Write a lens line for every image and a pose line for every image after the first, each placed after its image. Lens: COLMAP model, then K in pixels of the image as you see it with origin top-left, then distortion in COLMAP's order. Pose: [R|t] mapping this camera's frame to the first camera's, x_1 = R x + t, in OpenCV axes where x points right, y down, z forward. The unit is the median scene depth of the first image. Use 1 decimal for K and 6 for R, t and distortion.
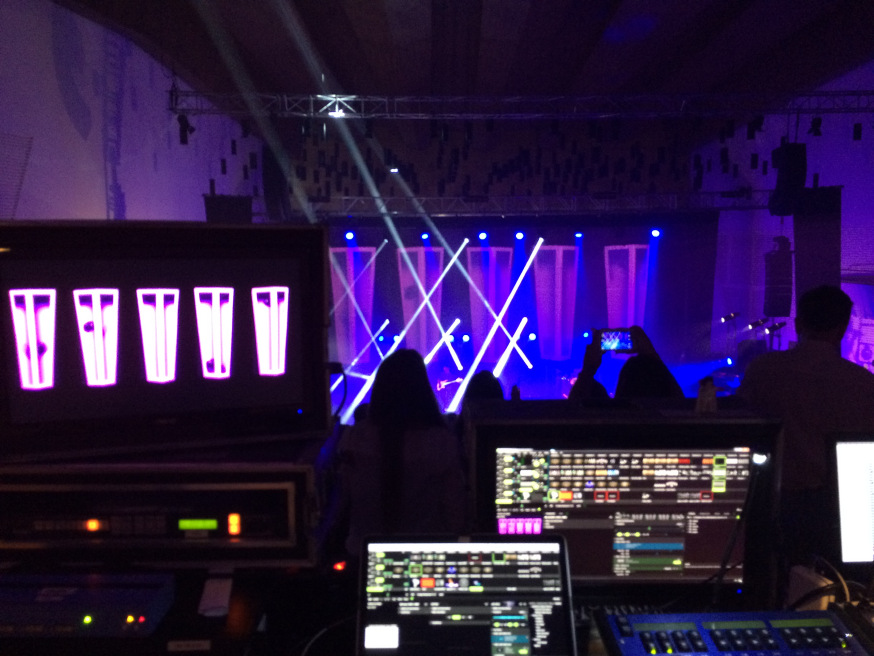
lens RADIAL K [[726.8, 0, 433.9], [0, 726.8, 328.9], [0, 0, 1]] dist [0.079409, -0.102840]
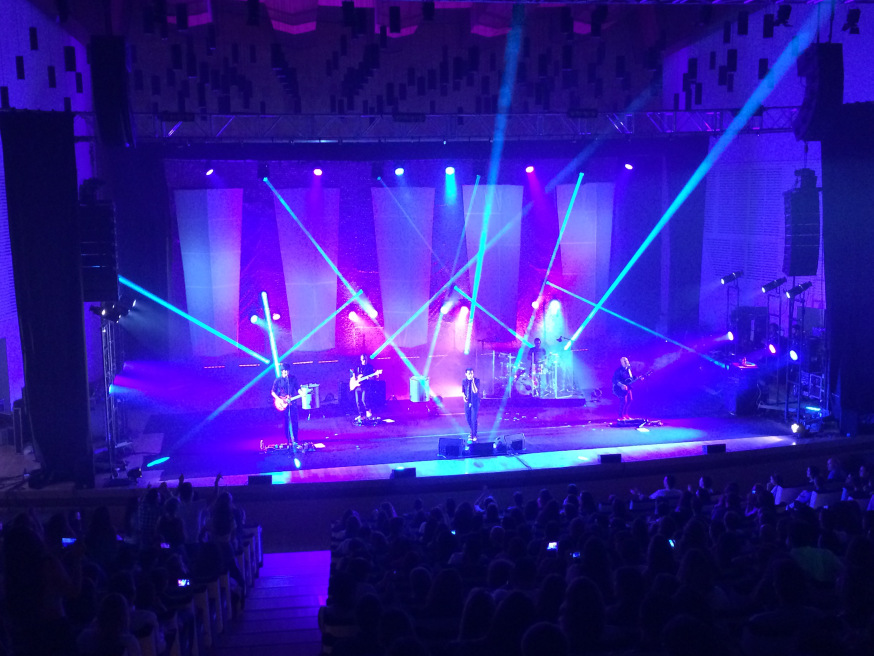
lens RADIAL K [[973.5, 0, 435.9], [0, 973.5, 328.5], [0, 0, 1]] dist [0.063199, -0.064826]
pose [[0.988065, -0.030656, 0.150955, -1.253492], [0.026222, 0.999167, 0.031279, -0.070408], [-0.151788, -0.026948, 0.988046, 1.201375]]
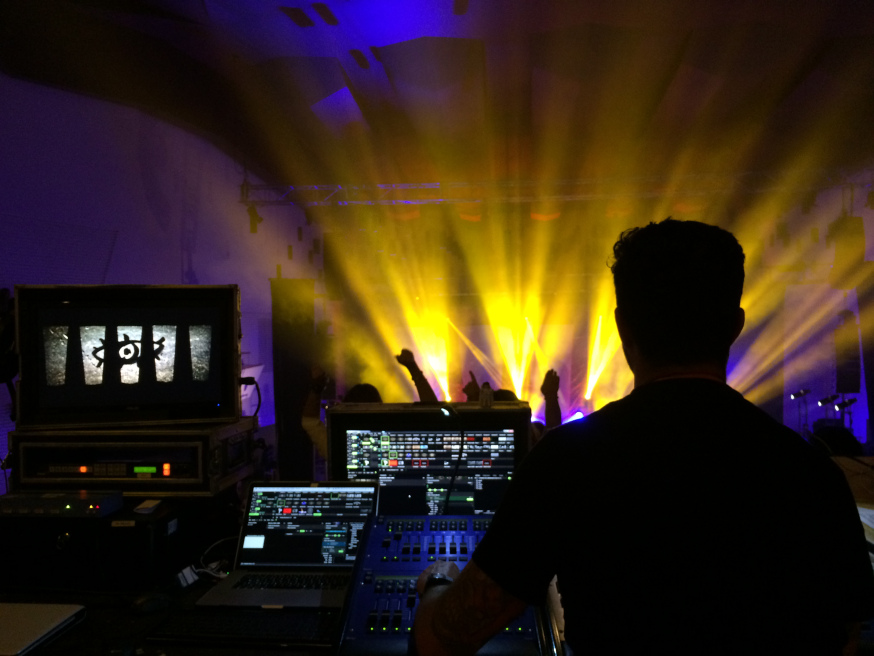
lens RADIAL K [[734.3, 0, 433.4], [0, 734.3, 328.2], [0, 0, 1]] dist [0.069146, -0.101029]
pose [[0.995533, -0.012527, -0.093575, 0.408788], [0.002125, 0.993880, -0.110442, 0.121301], [0.094385, 0.109750, 0.989468, -0.514782]]
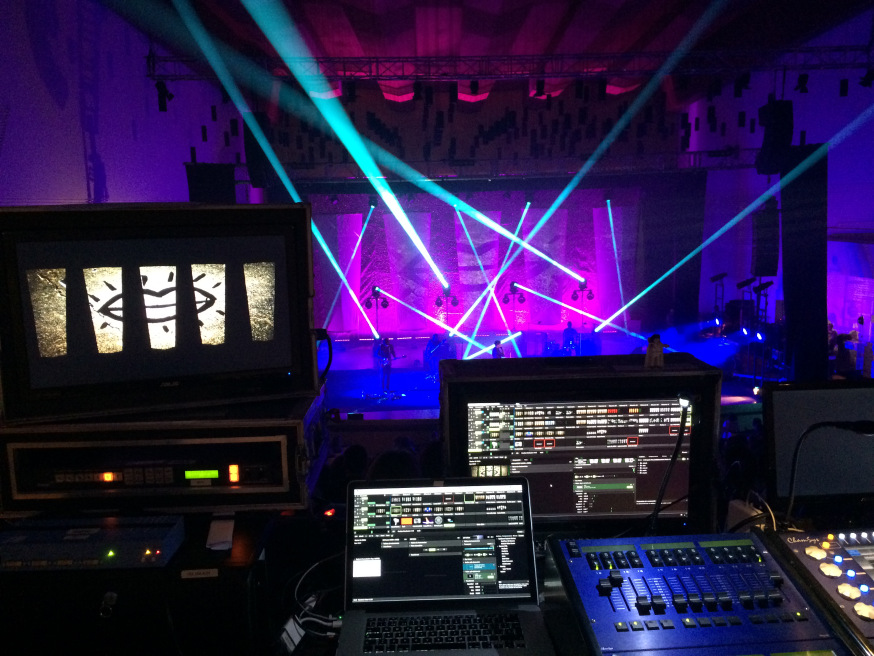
lens RADIAL K [[734.3, 0, 433.4], [0, 734.3, 328.2], [0, 0, 1]] dist [0.069146, -0.101029]
pose [[0.999698, -0.020590, 0.013408, 0.021366], [0.019968, 0.998789, 0.044960, -0.002152], [-0.014317, -0.044679, 0.998899, -0.115369]]
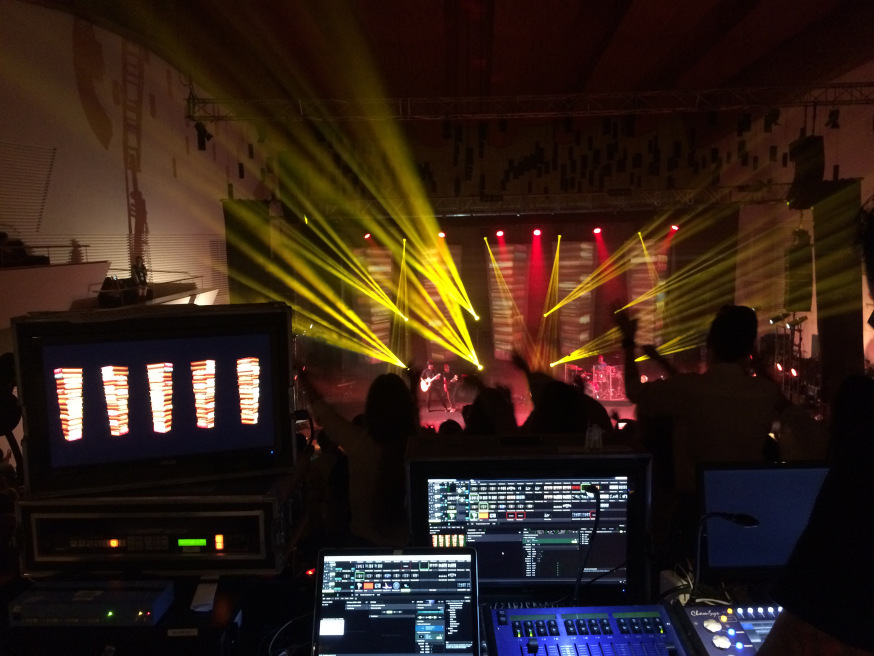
lens RADIAL K [[734.3, 0, 433.4], [0, 734.3, 328.2], [0, 0, 1]] dist [0.069146, -0.101029]
pose [[0.999428, -0.014590, -0.030513, 0.138179], [0.014723, 0.999883, 0.004126, -0.102976], [0.030449, -0.004573, 0.999526, -0.275863]]
